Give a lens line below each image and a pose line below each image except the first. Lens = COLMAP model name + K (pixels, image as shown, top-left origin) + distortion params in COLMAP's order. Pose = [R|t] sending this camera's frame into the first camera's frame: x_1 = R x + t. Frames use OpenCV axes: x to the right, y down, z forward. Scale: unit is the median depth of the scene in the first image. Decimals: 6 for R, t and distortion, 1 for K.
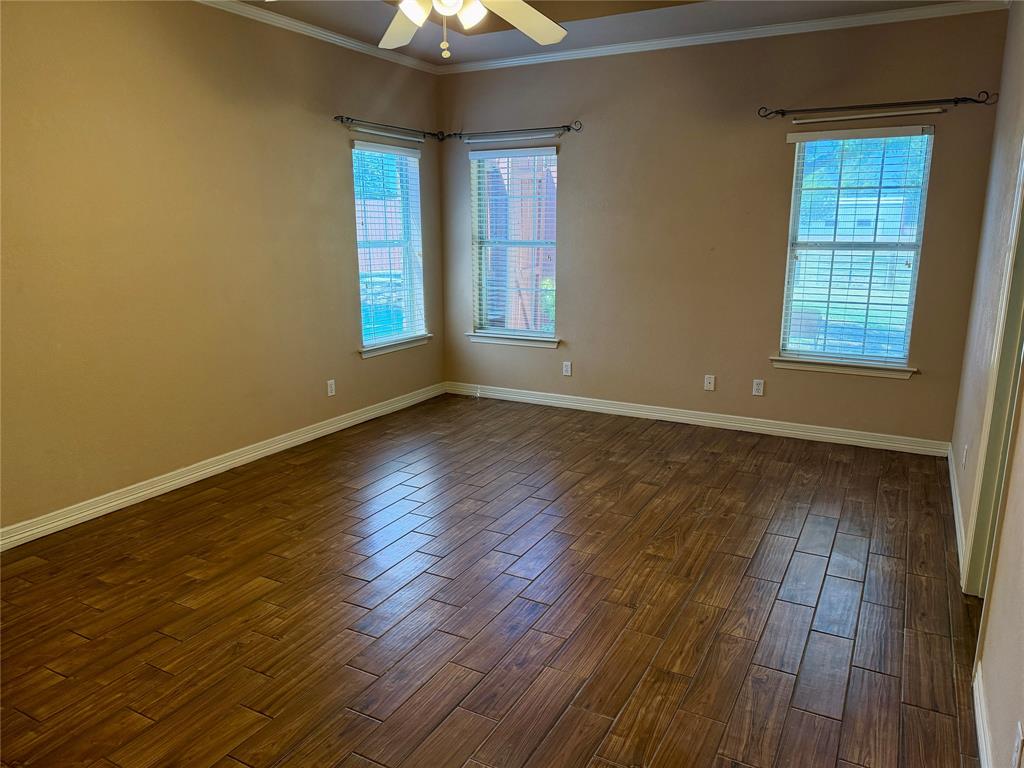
lens RADIAL K [[718.7, 0, 512.9], [0, 718.7, 386.0], [0, 0, 1]] dist [0.069173, 0.000135]
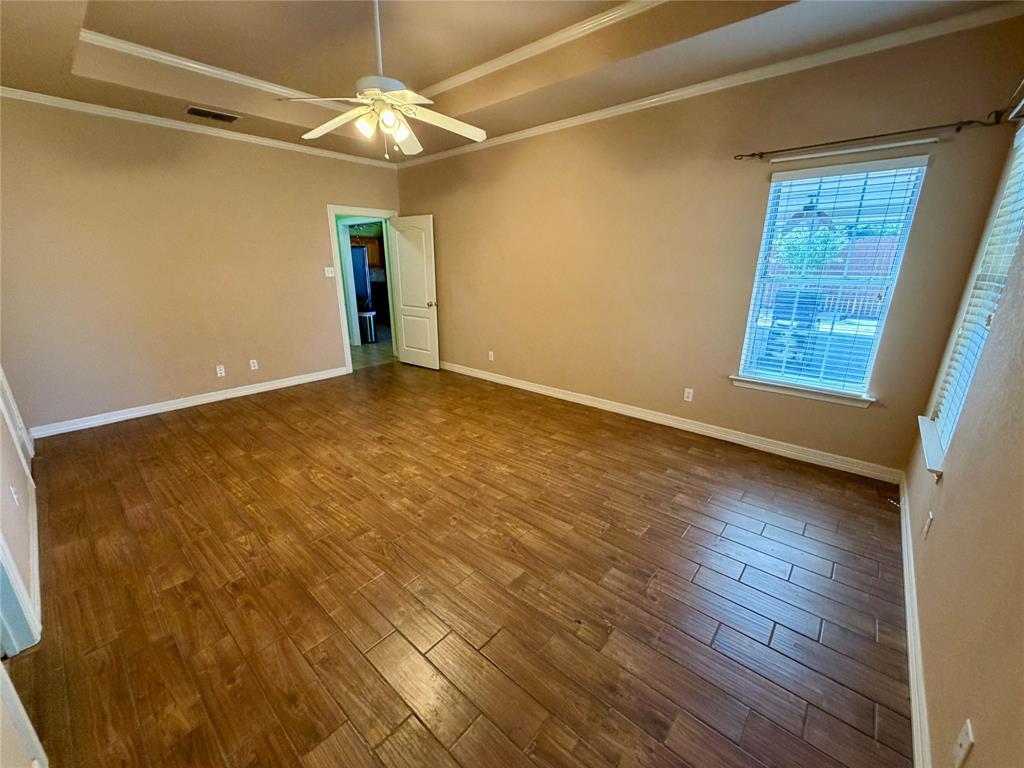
lens RADIAL K [[409.4, 0, 511.9], [0, 409.4, 384.1], [0, 0, 1]] dist [0.002326, 0.000969]
pose [[-0.216255, 0.285612, -0.933627, 0.564240], [-0.209590, 0.920381, 0.330107, -0.223929], [0.953575, 0.267066, -0.139176, 0.994131]]
